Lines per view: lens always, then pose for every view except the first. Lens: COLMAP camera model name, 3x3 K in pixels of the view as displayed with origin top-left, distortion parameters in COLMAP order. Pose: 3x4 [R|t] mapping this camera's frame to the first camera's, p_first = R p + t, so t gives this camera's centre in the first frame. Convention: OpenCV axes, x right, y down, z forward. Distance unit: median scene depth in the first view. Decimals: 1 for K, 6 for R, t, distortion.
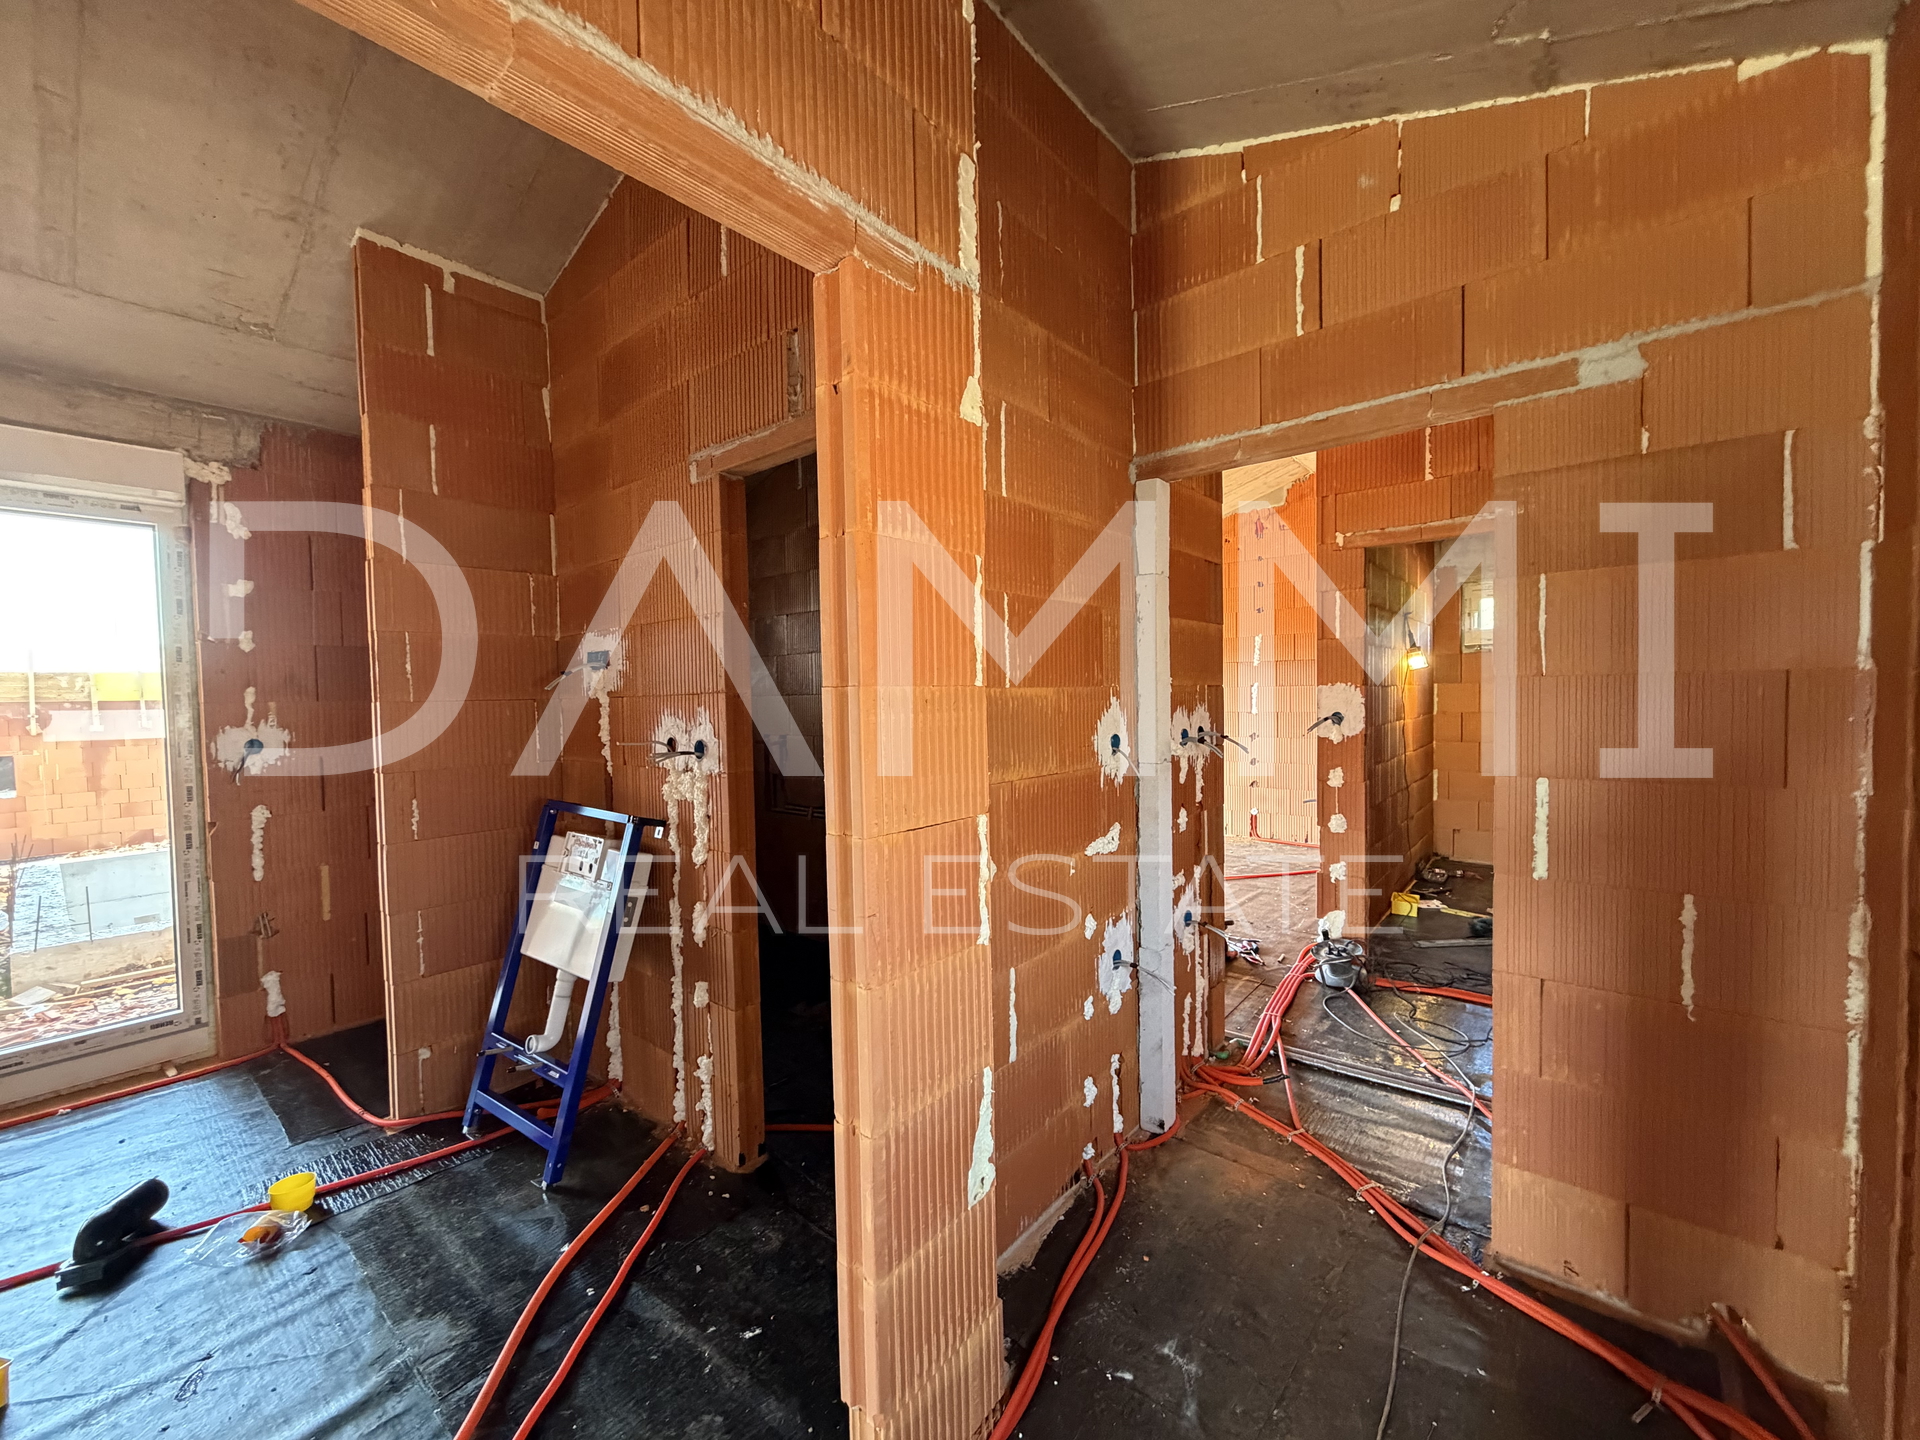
lens RADIAL K [[762.1, 0, 960.0], [0, 762.1, 720.0], [0, 0, 1]] dist [-0.002038, -0.000041]
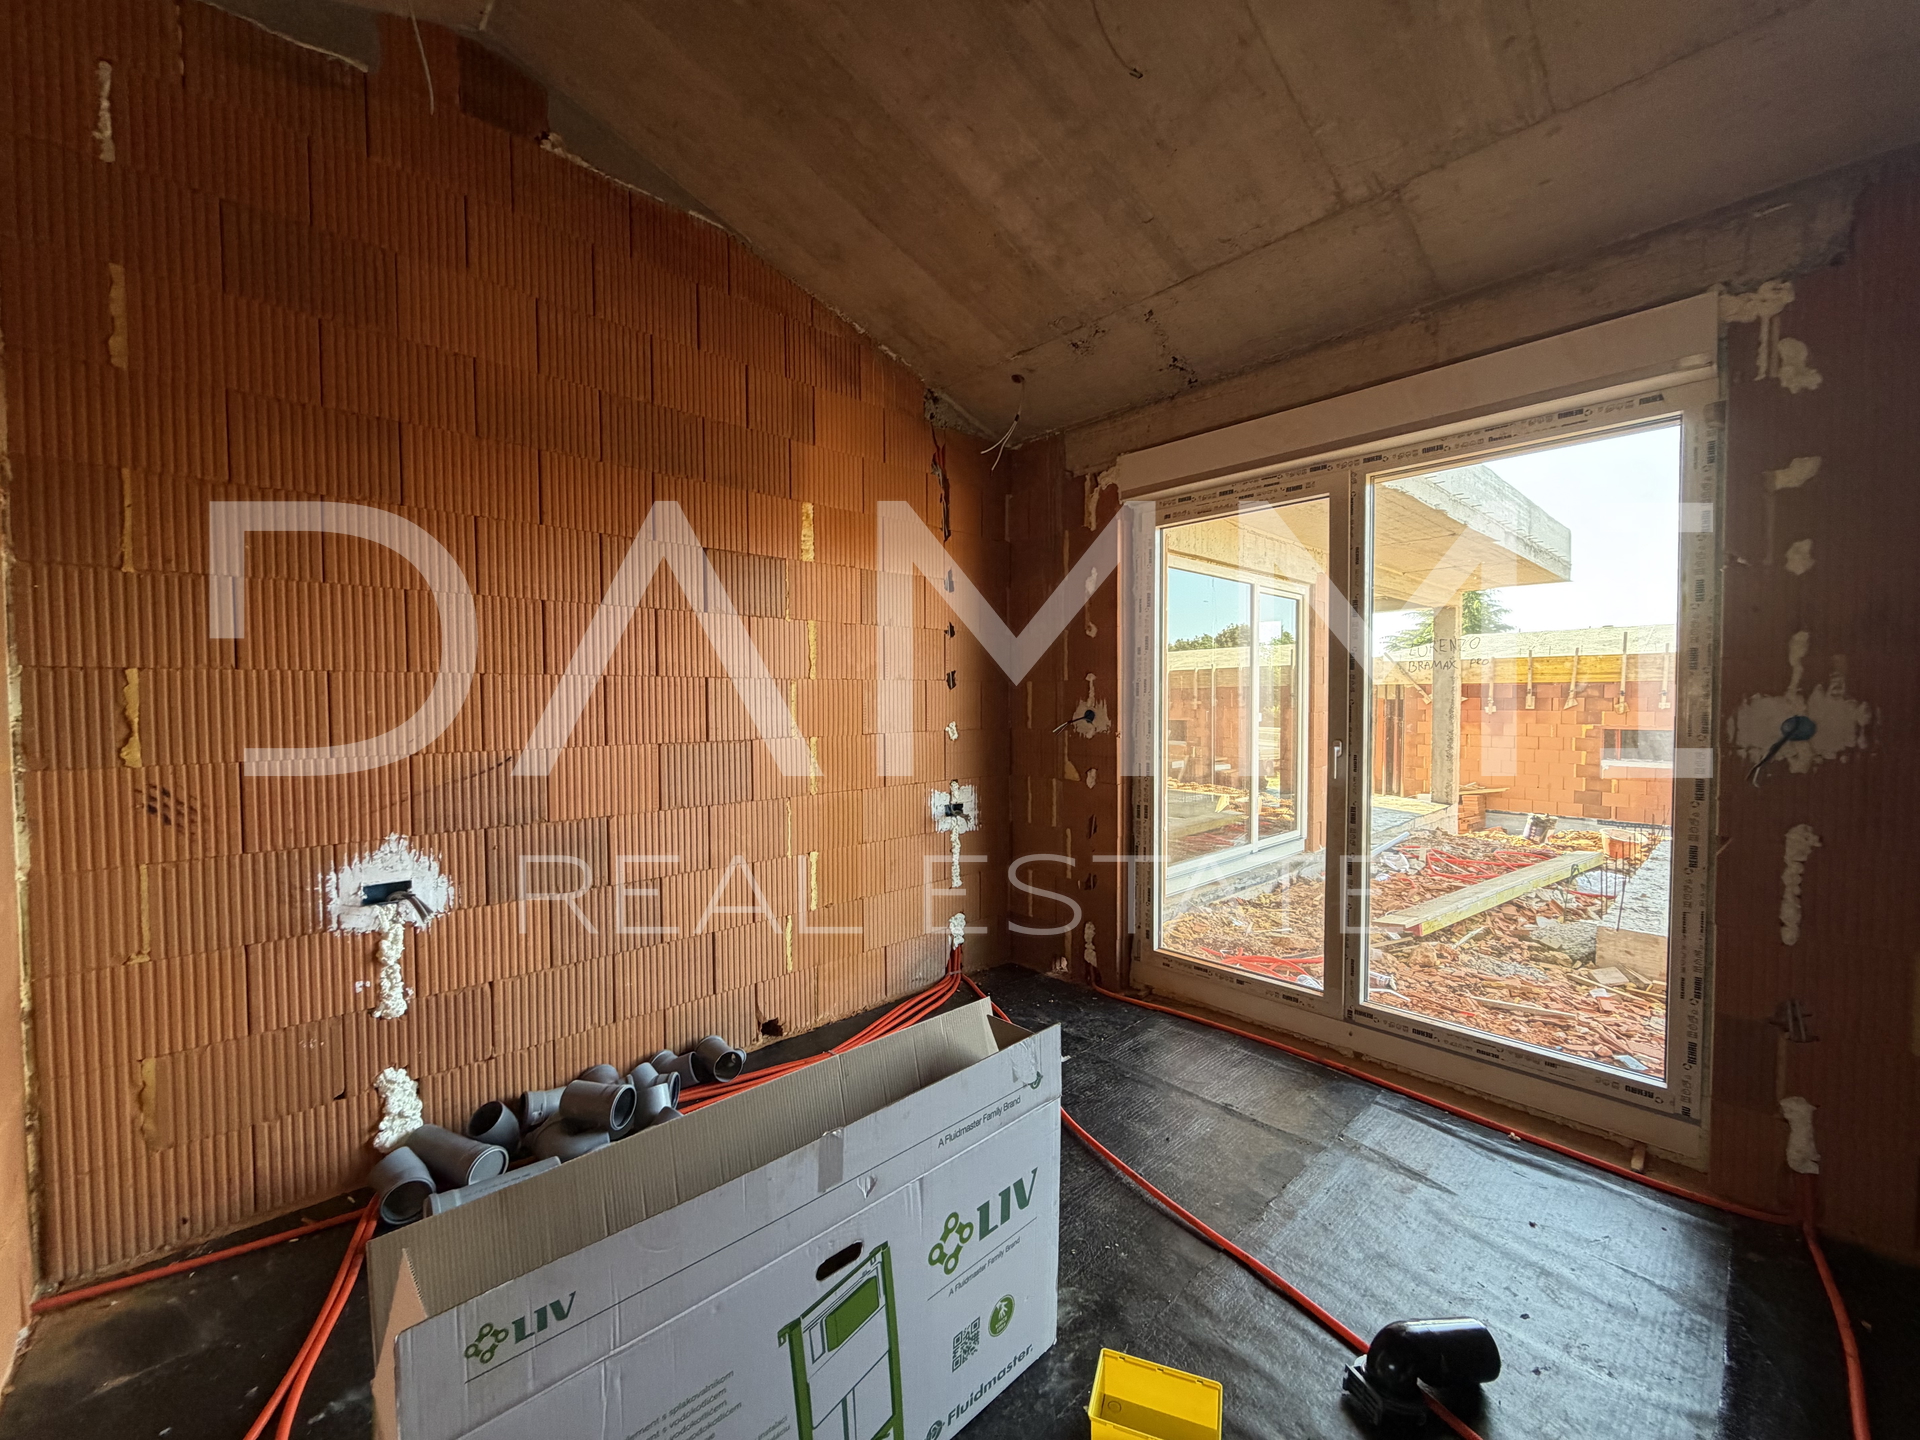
lens RADIAL K [[762.1, 0, 960.0], [0, 762.1, 720.0], [0, 0, 1]] dist [-0.002038, -0.000041]
pose [[-0.134092, 0.047994, -0.989806, -0.231393], [-0.027922, 0.998247, 0.052186, 0.015112], [0.990575, 0.034635, -0.132516, 0.414206]]
